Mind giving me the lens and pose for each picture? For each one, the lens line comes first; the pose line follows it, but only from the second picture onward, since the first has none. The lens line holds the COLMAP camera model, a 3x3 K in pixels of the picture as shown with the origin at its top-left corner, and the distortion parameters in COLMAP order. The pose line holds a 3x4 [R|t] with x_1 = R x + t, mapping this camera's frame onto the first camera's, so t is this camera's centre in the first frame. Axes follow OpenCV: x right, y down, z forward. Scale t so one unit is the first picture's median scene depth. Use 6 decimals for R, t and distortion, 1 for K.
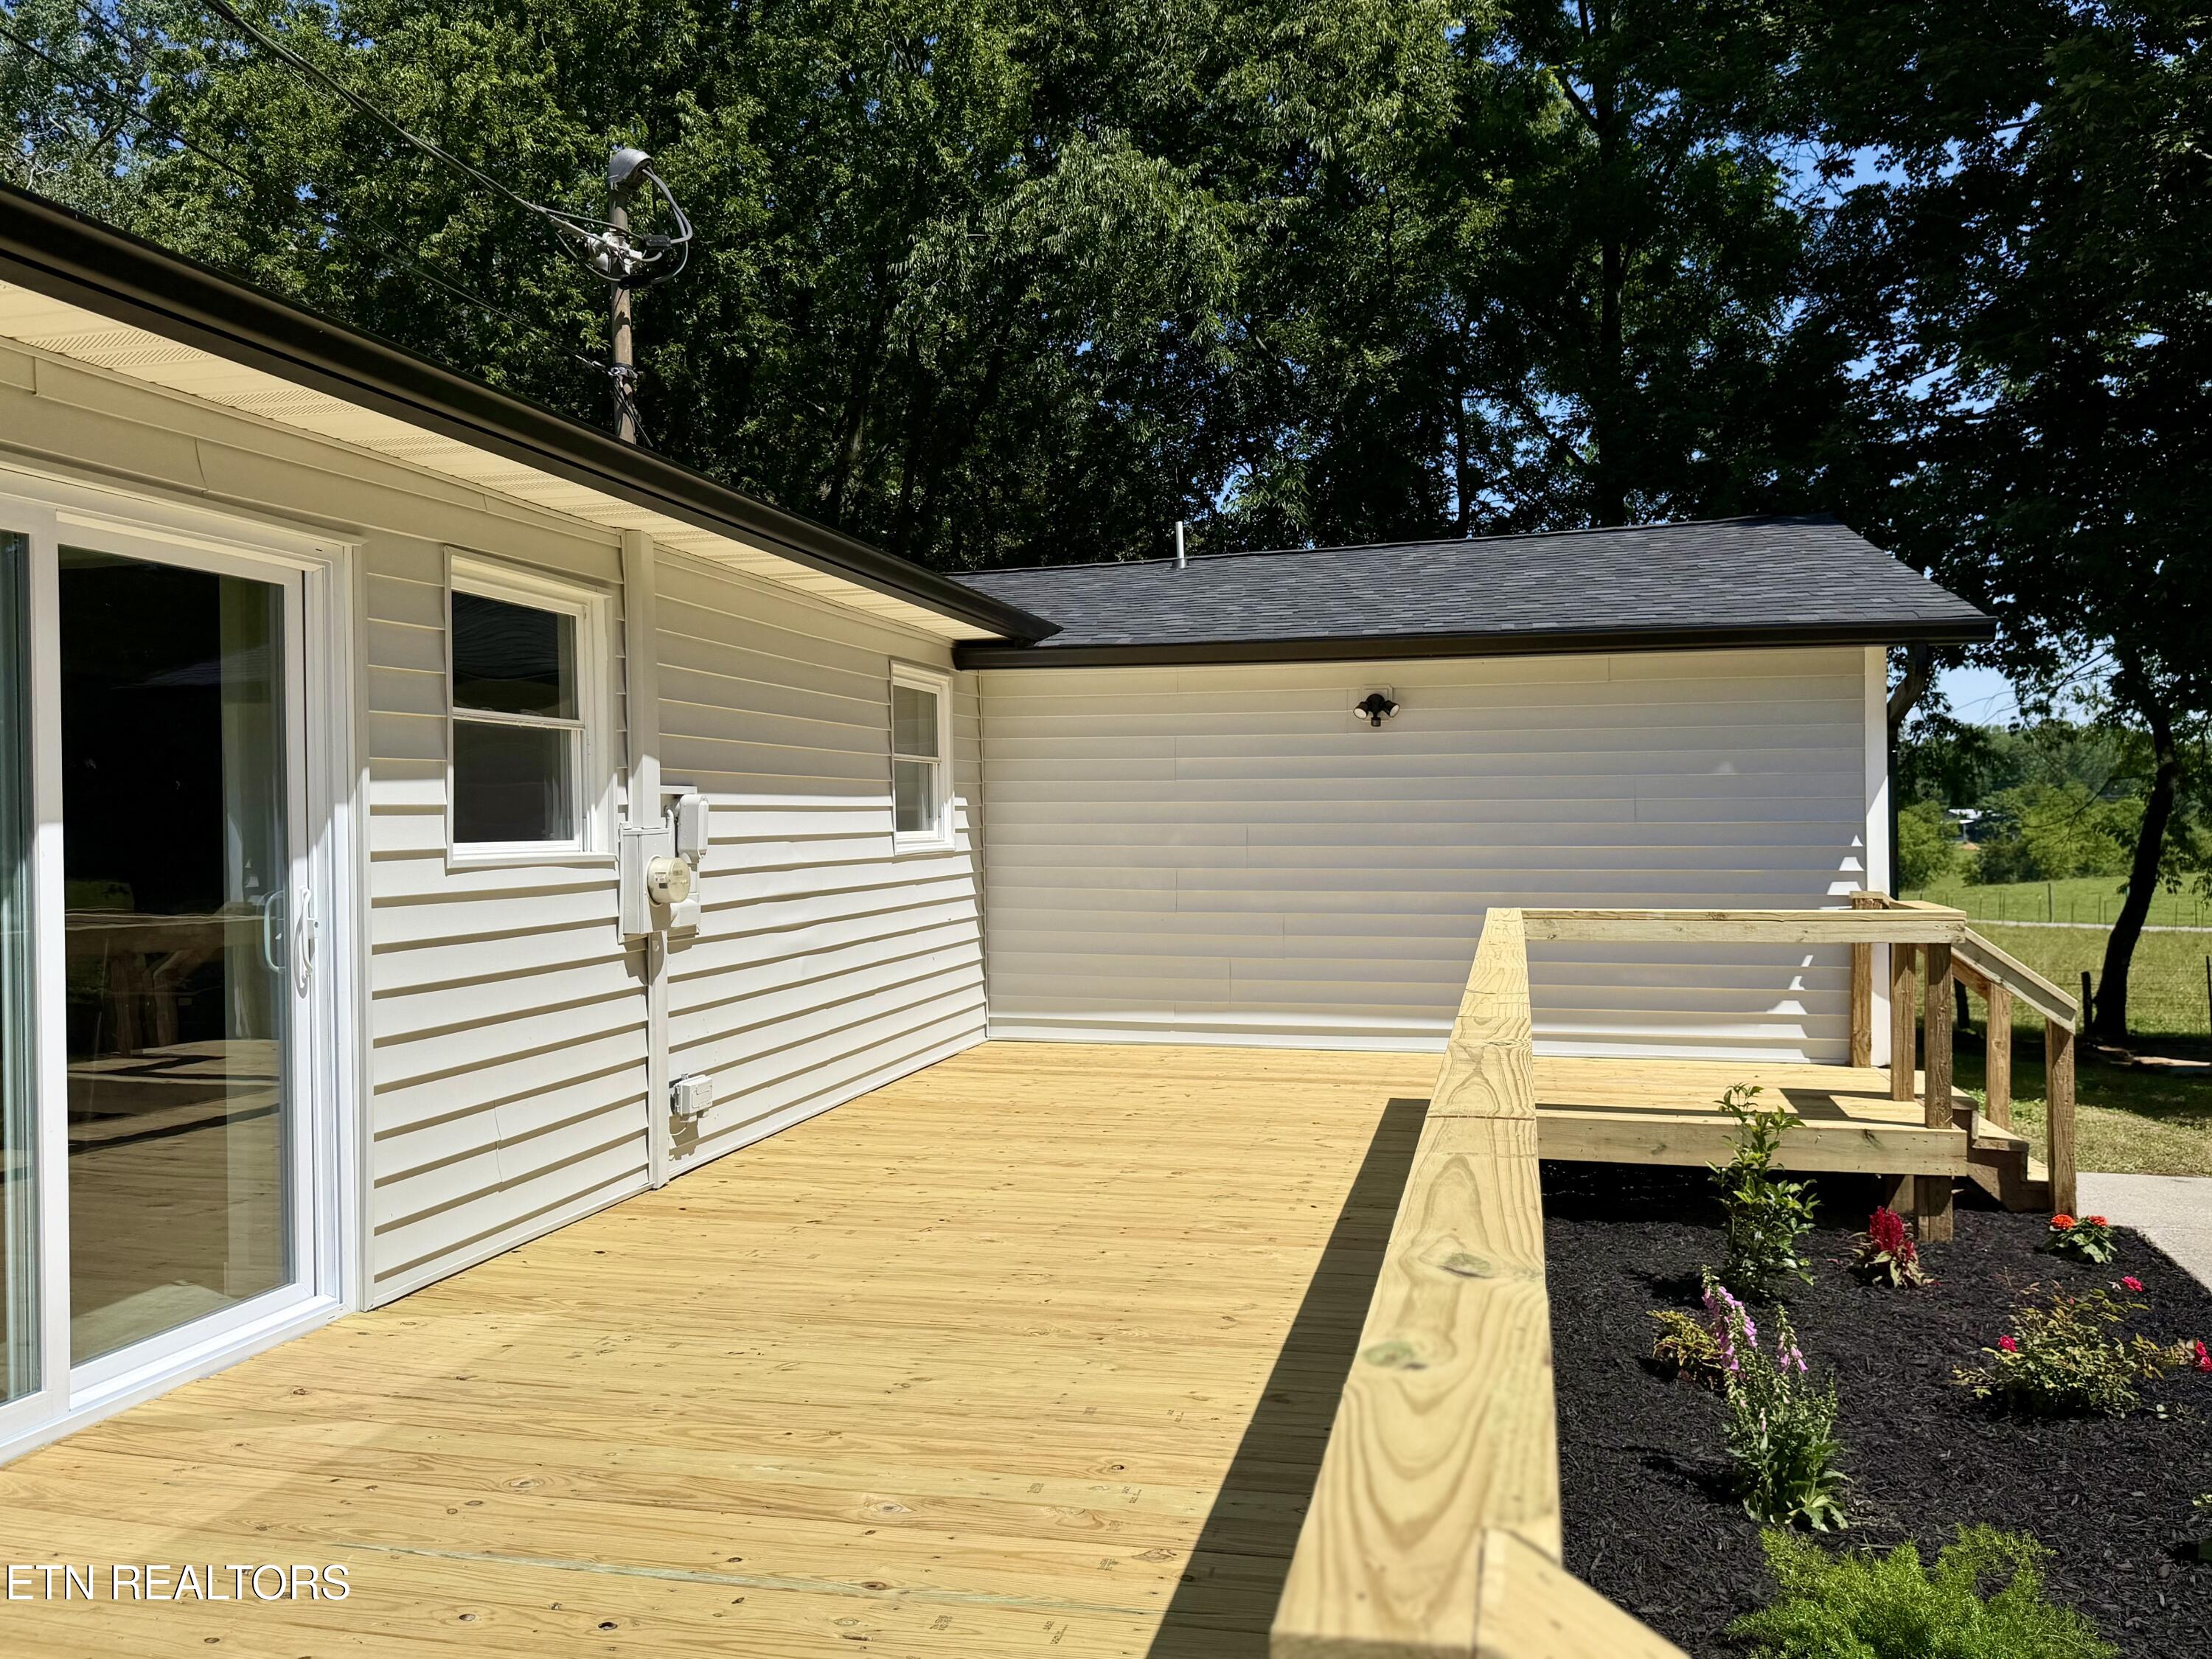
lens RADIAL K [[1724.2, 0, 1106.0], [0, 1724.2, 829.5], [0, 0, 1]] dist [0.053774, 0.000572]
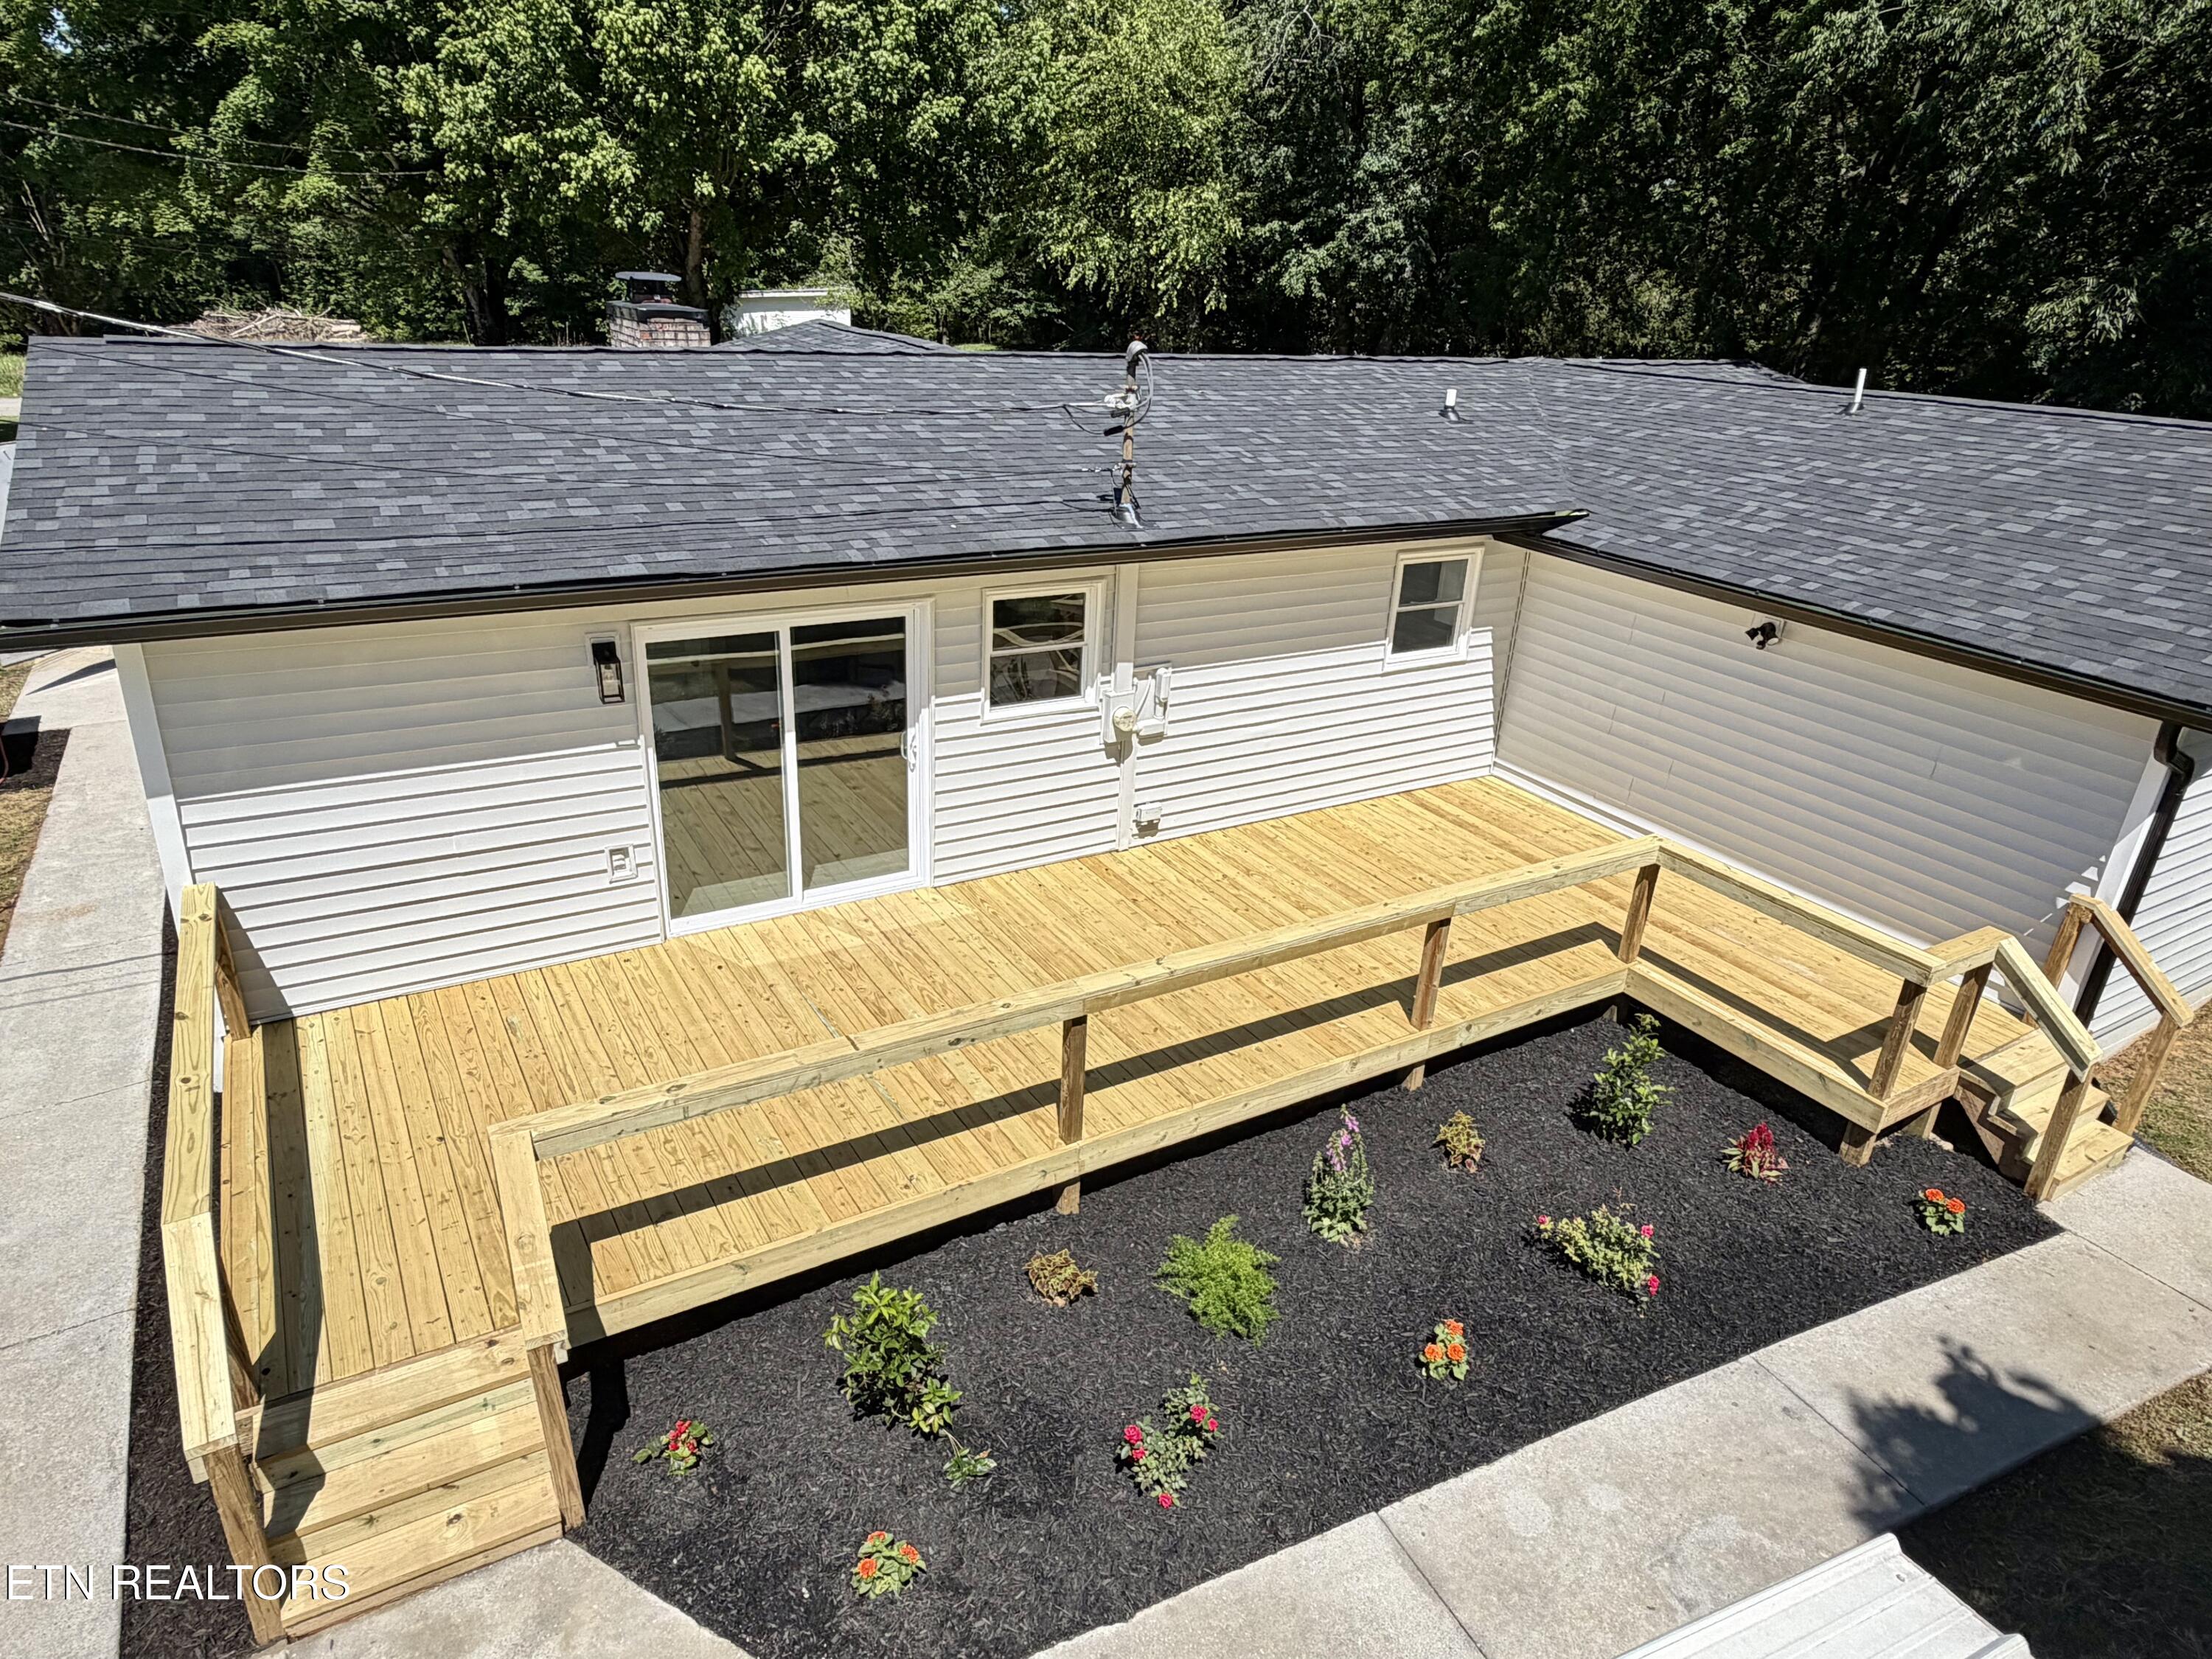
lens RADIAL K [[1350.3, 0, 1106.0], [0, 1350.3, 829.5], [0, 0, 1]] dist [0.000639, -0.000182]
pose [[0.698148, 0.324429, -0.638228, 0.782187], [-0.063492, 0.915981, 0.396166, -0.475352], [0.713133, -0.236060, 0.660089, -0.103998]]
